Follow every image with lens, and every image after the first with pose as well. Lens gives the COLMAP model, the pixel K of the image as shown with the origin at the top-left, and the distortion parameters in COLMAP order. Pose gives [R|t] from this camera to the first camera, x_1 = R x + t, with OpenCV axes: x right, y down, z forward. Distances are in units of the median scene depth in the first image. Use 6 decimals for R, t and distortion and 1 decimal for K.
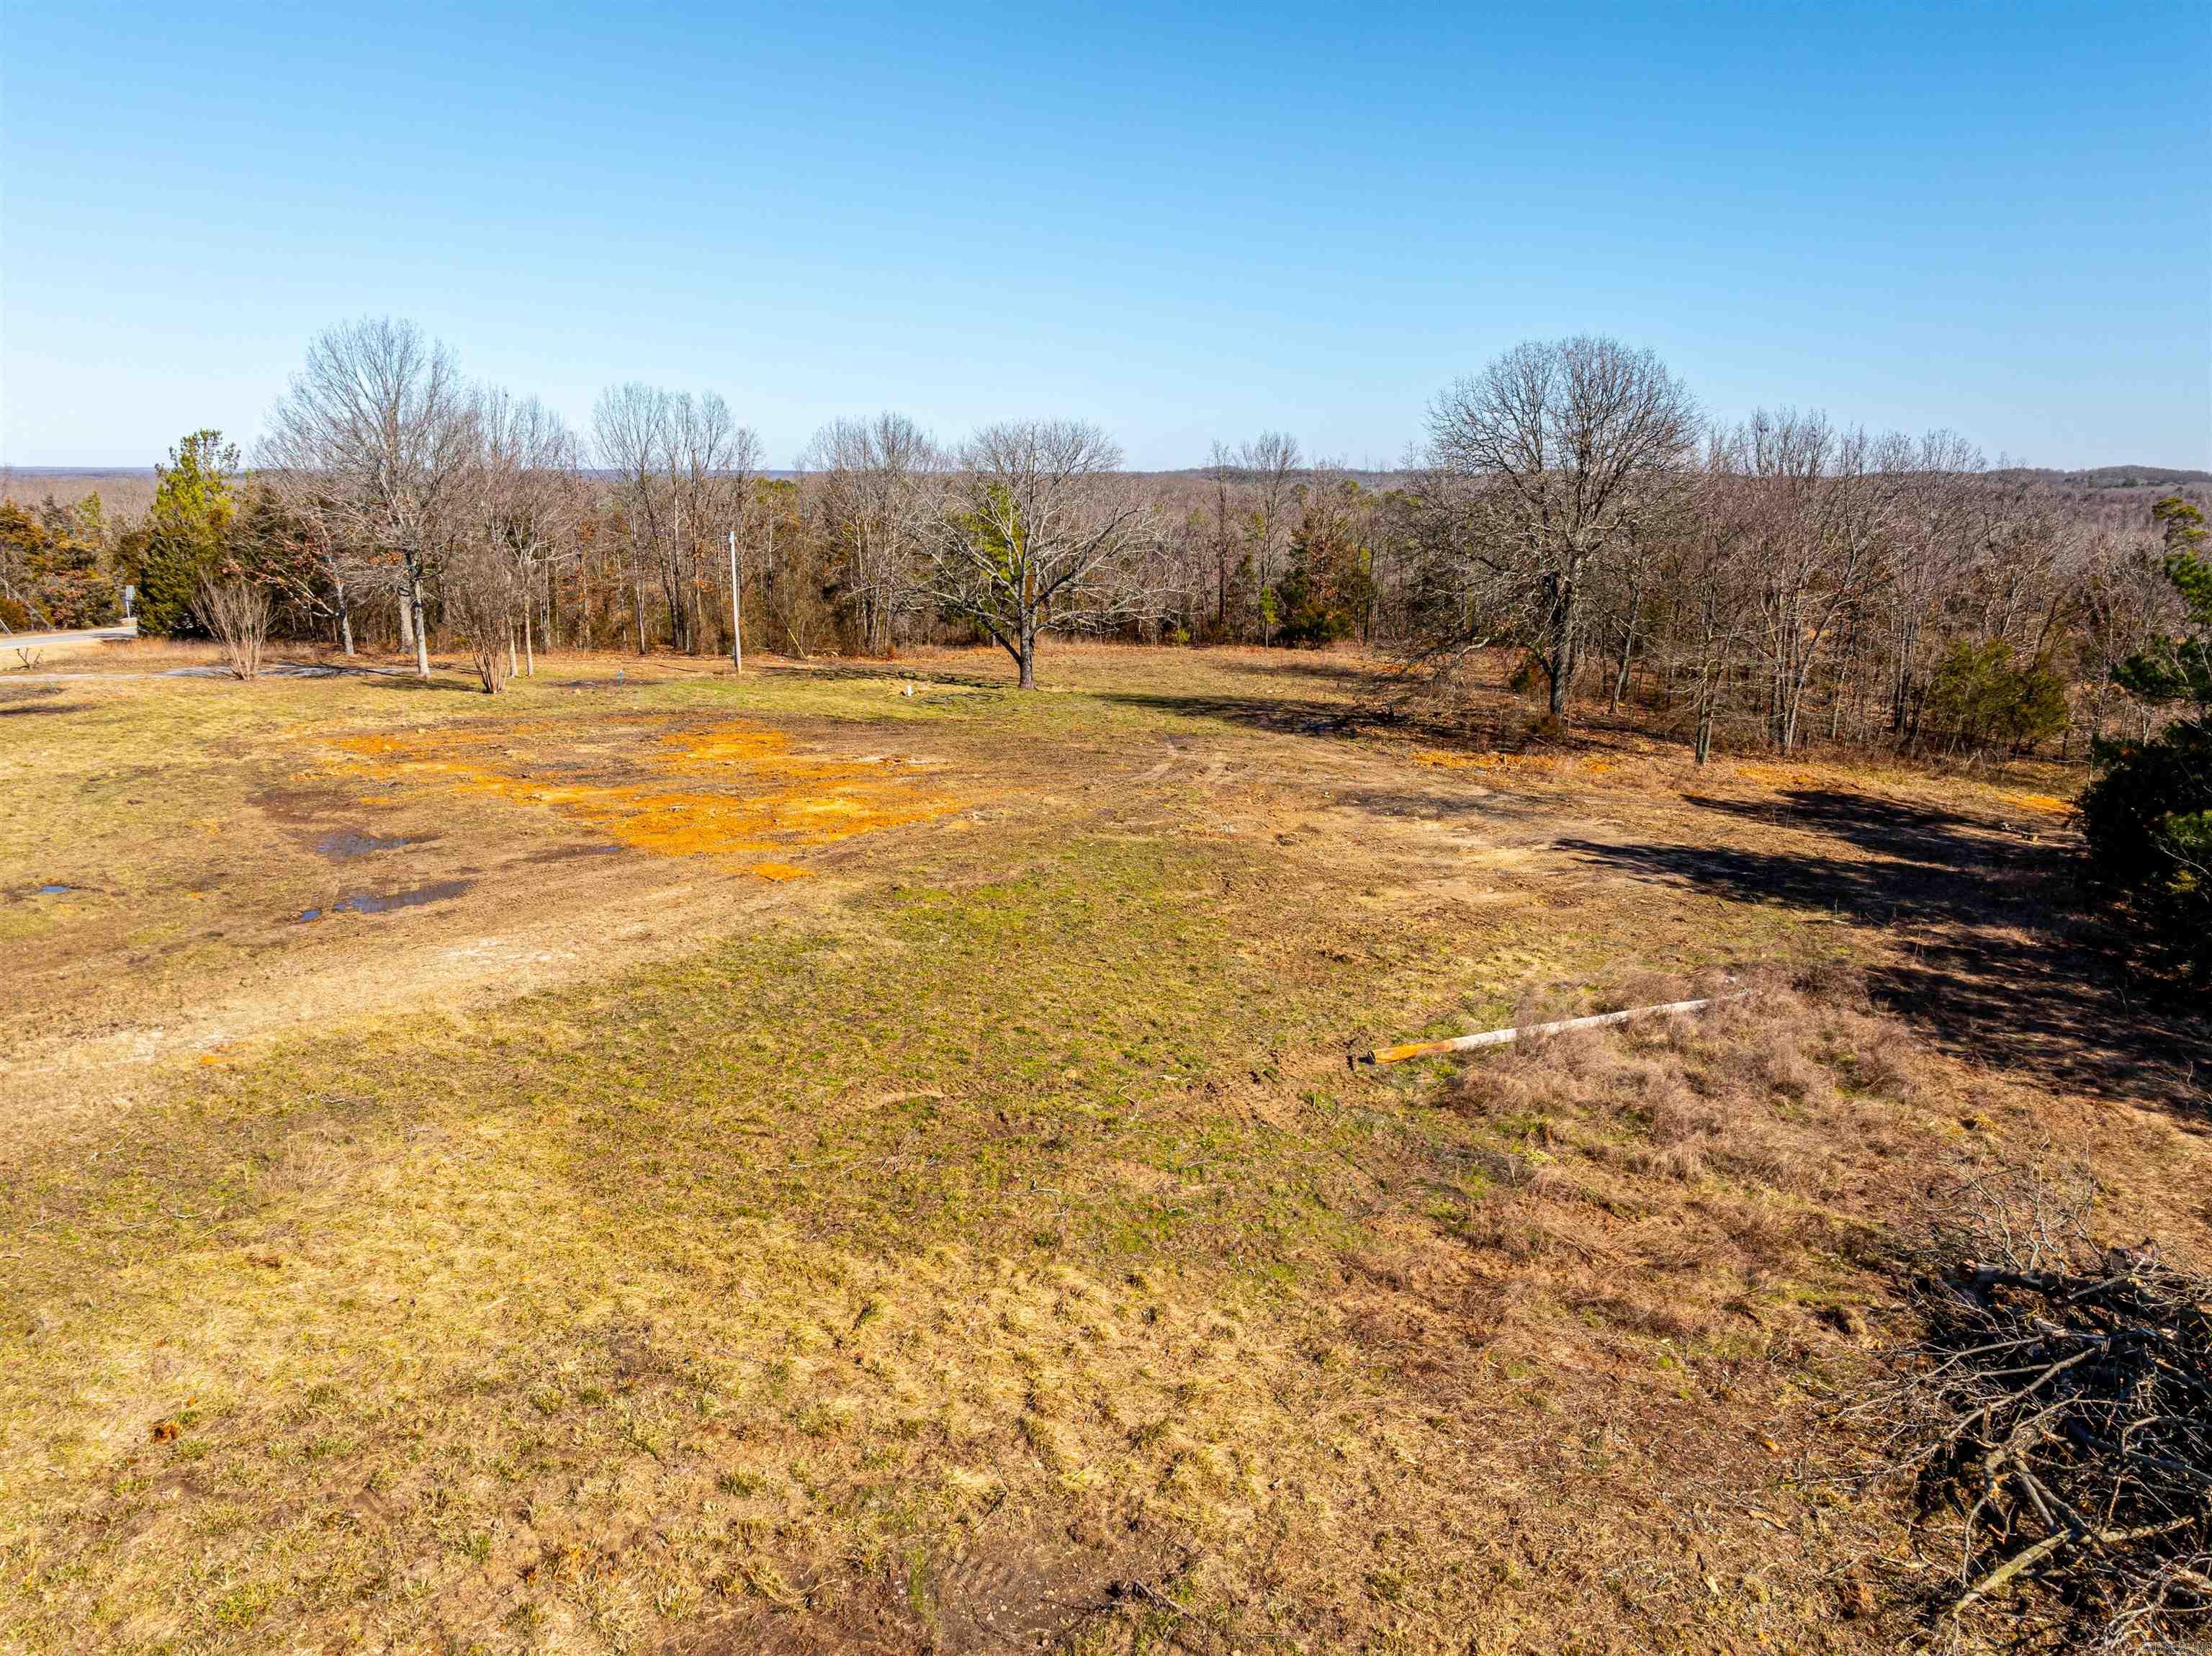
lens RADIAL K [[1561.4, 0, 1110.6], [0, 1561.4, 822.5], [0, 0, 1]] dist [-0.035908, 0.017934]
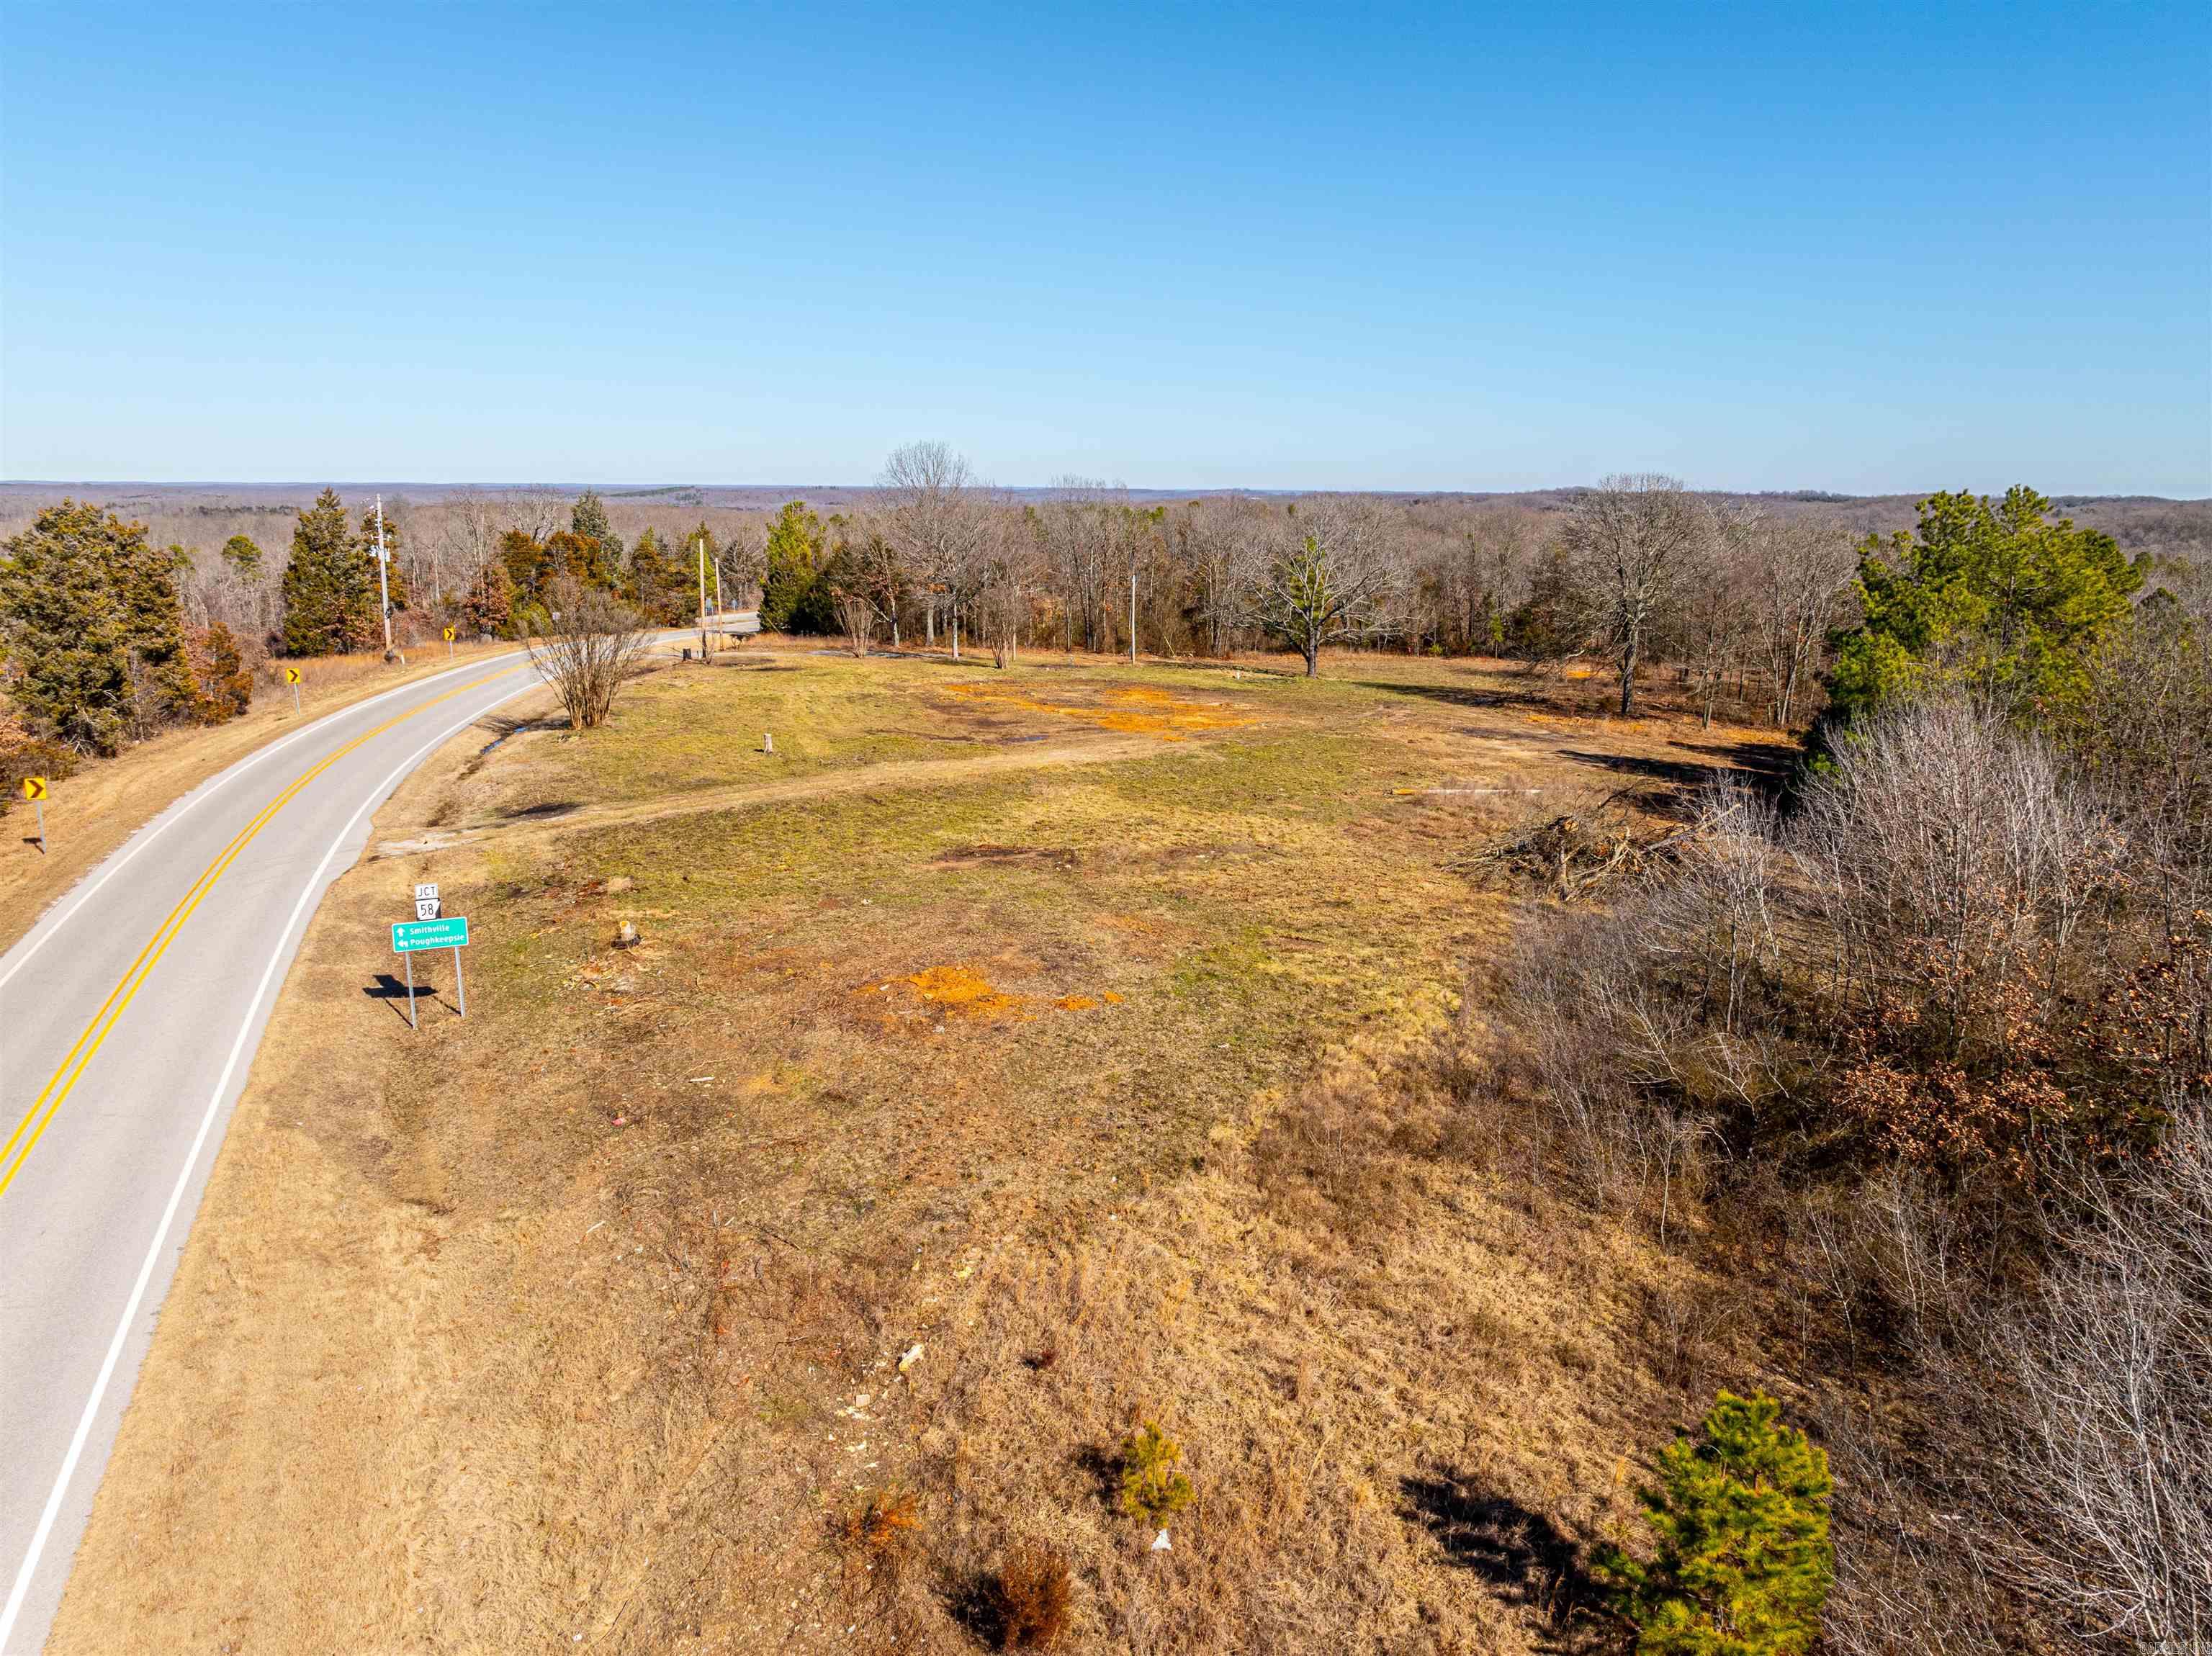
lens RADIAL K [[1561.4, 0, 1098.1], [0, 1561.4, 836.9], [0, 0, 1]] dist [-0.035908, 0.017934]
pose [[0.974686, 0.049054, -0.218131, 0.082330], [-0.049477, 0.998769, 0.003523, 0.075883], [0.218036, 0.007358, 0.975913, -0.555125]]
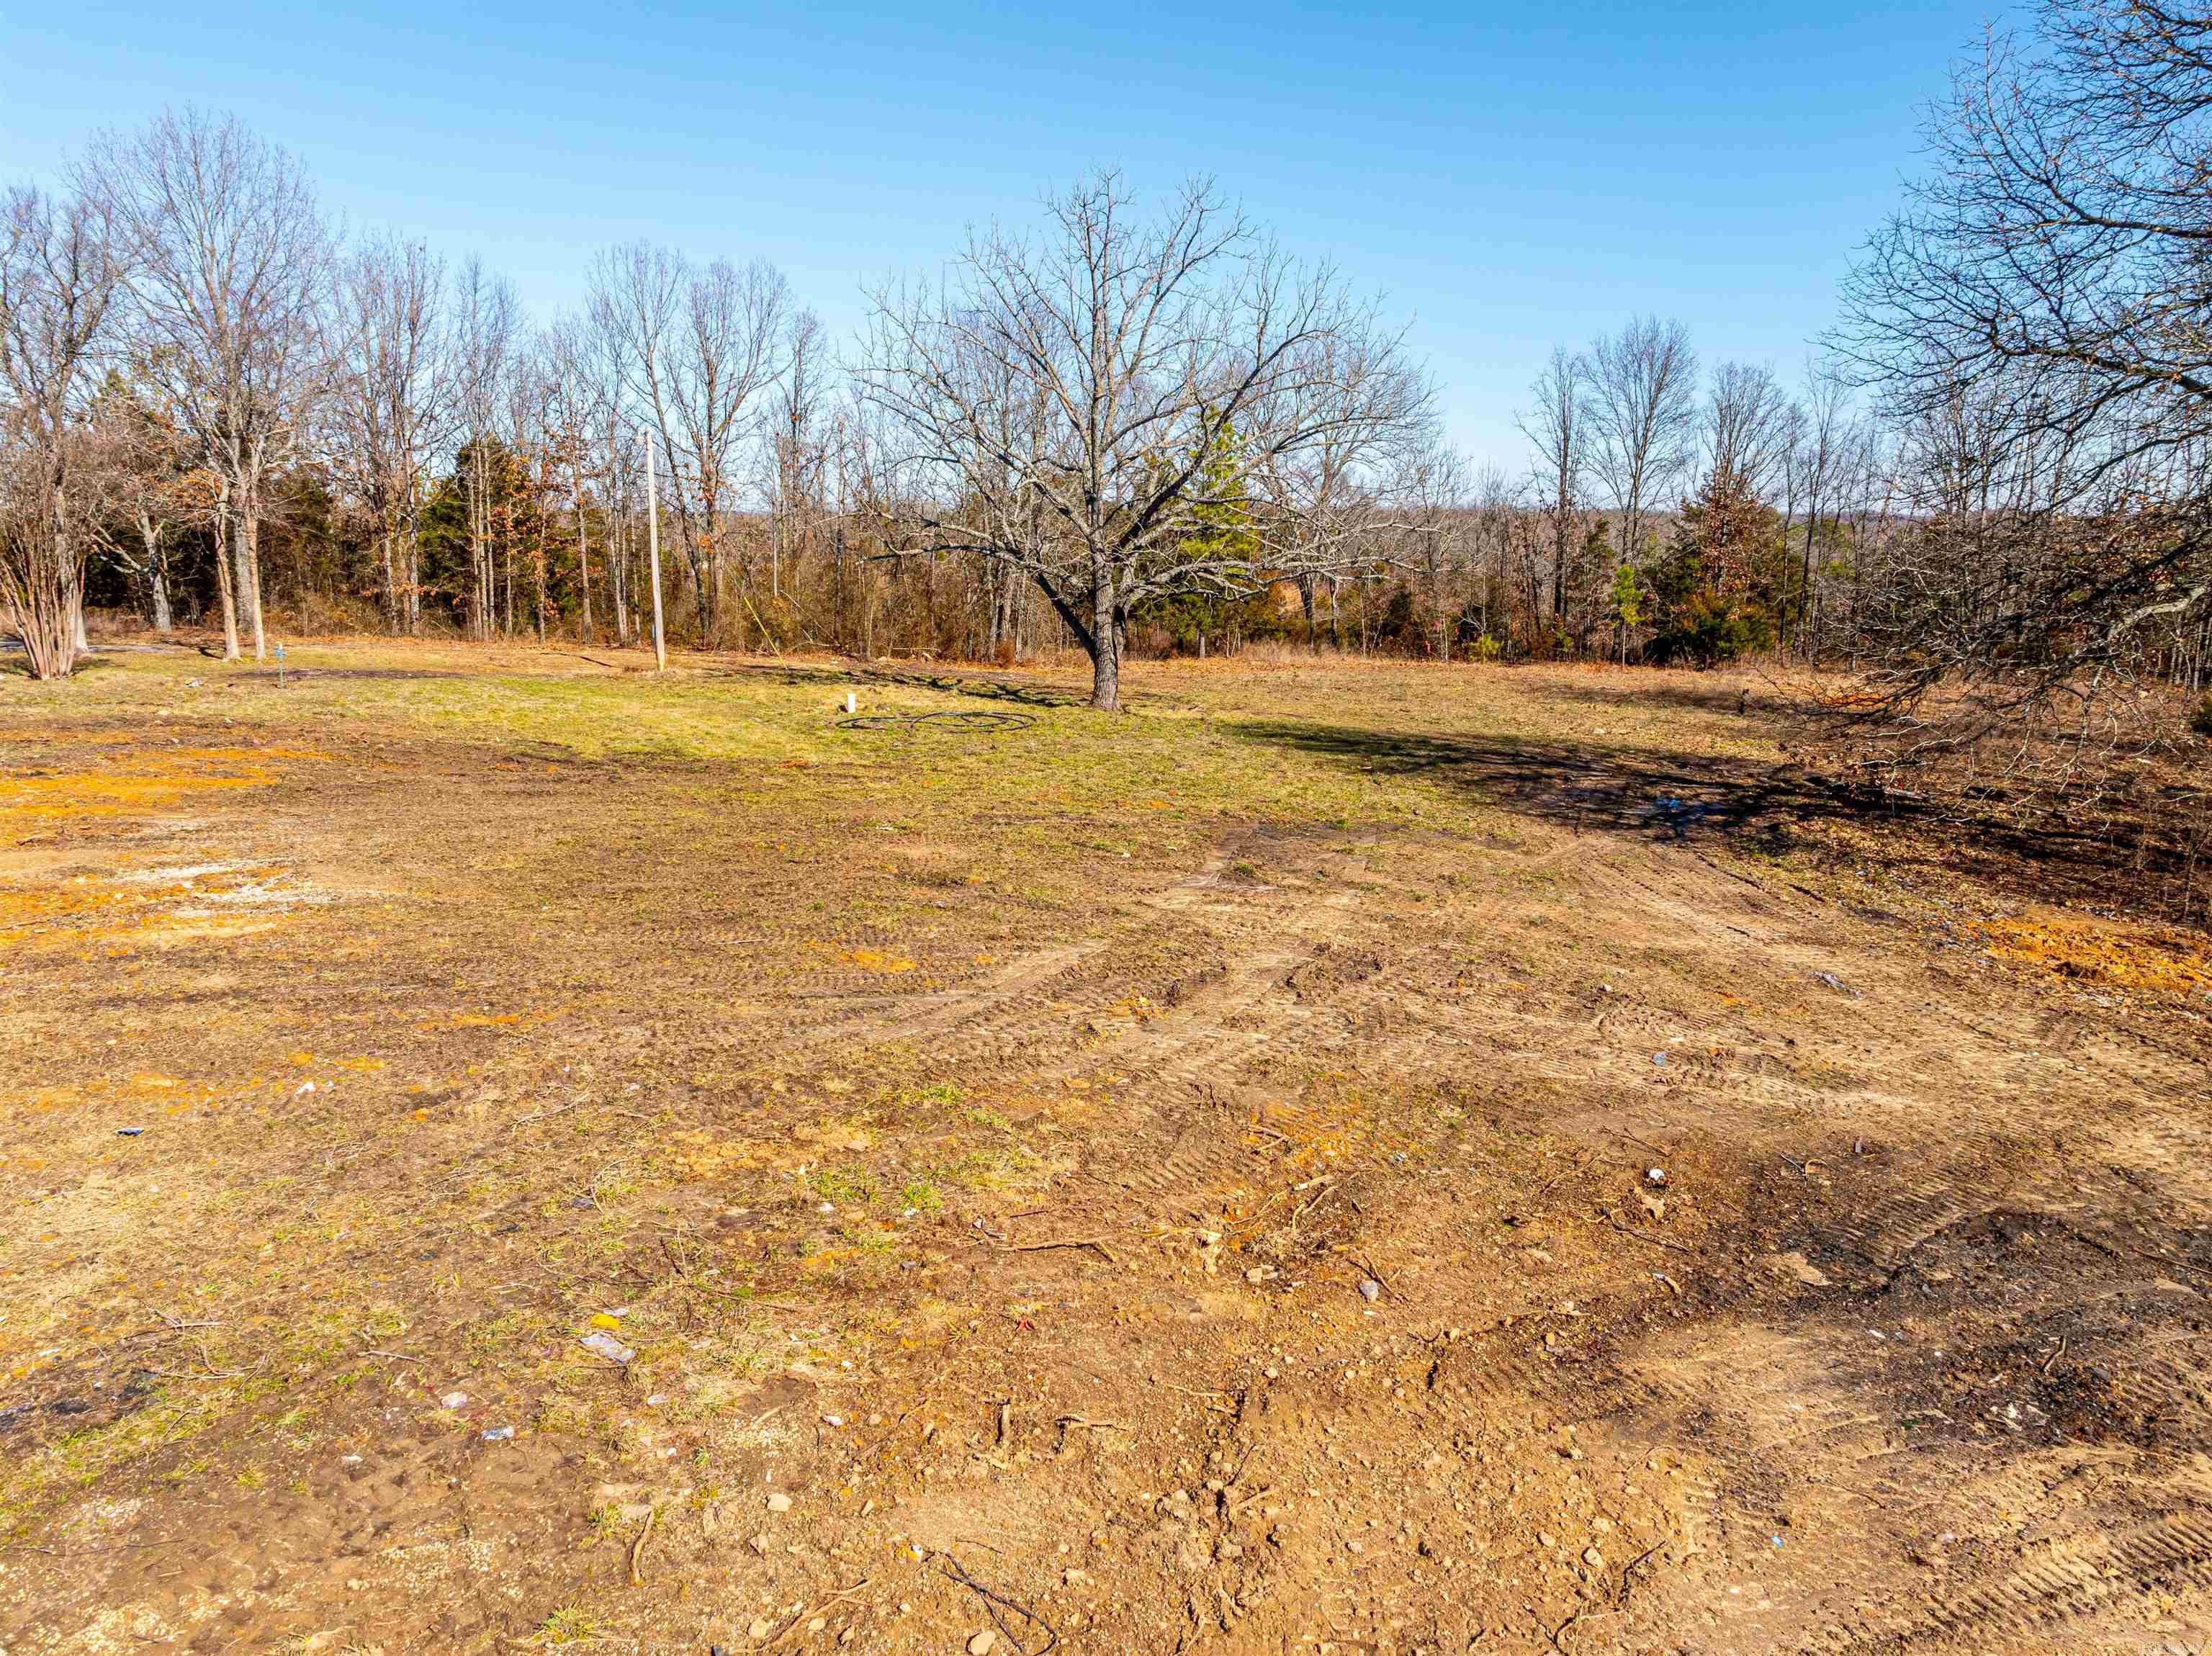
lens RADIAL K [[1561.4, 0, 1110.5], [0, 1561.4, 826.5], [0, 0, 1]] dist [-0.035908, 0.017934]
pose [[0.970070, 0.048098, -0.238016, 0.067277], [-0.053988, 0.998374, -0.018286, -0.034002], [0.236750, 0.030588, 0.971089, 0.456886]]
